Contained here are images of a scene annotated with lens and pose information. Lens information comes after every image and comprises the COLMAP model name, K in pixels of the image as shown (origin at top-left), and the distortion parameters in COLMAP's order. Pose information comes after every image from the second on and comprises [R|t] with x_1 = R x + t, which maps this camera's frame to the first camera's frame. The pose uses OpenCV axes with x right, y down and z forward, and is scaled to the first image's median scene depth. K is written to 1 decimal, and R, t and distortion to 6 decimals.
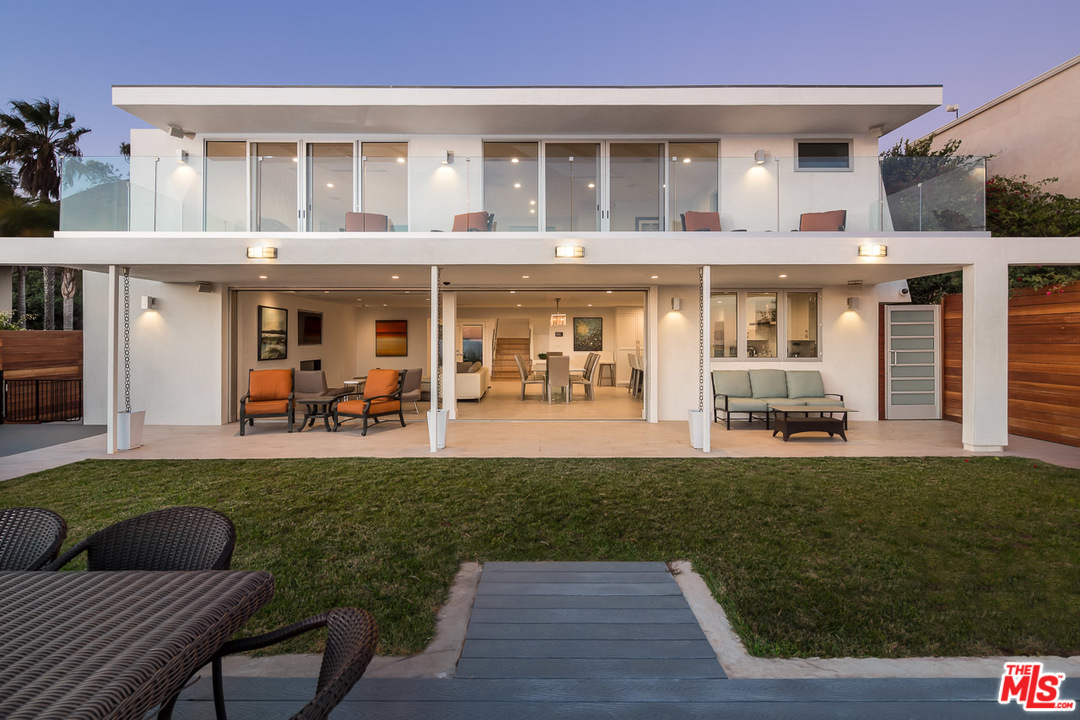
lens RADIAL K [[517.0, 0, 553.2], [0, 517.0, 338.3], [0, 0, 1]] dist [0.005509, 0.000426]
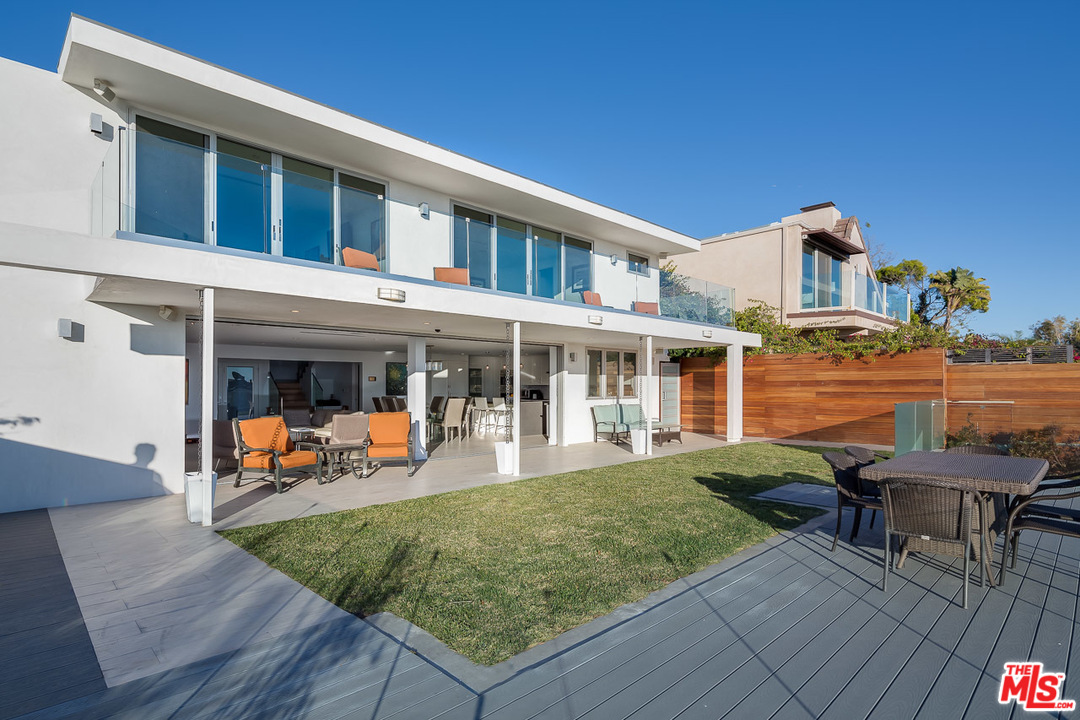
lens RADIAL K [[542.2, 0, 578.8], [0, 542.2, 389.9], [0, 0, 1]] dist [0.014242, -0.003922]
pose [[0.695887, -0.007601, 0.718111, -0.808098], [-0.001234, 0.999930, 0.011779, 0.001517], [-0.718150, -0.009083, 0.695829, 0.007088]]
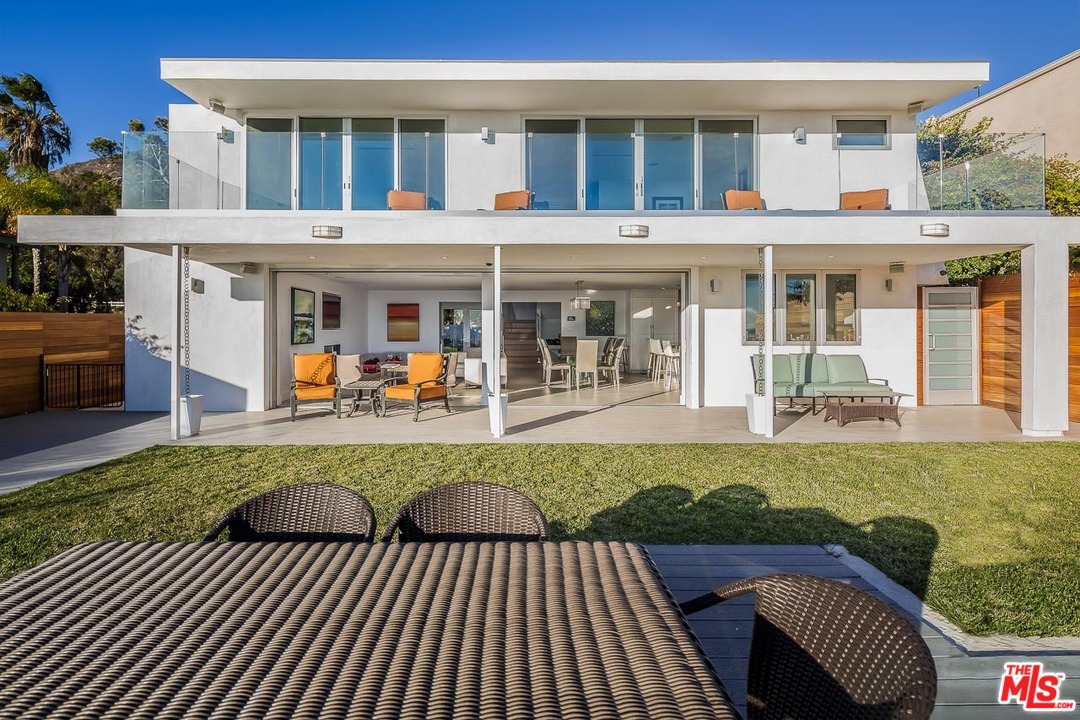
lens RADIAL K [[535.0, 0, 538.6], [0, 535.0, 324.1], [0, 0, 1]] dist [0.010002, -0.000445]
pose [[0.999979, -0.000764, 0.006401, -0.102192], [0.000762, 1.000000, 0.000351, 0.004247], [-0.006401, -0.000346, 0.999979, -0.003690]]
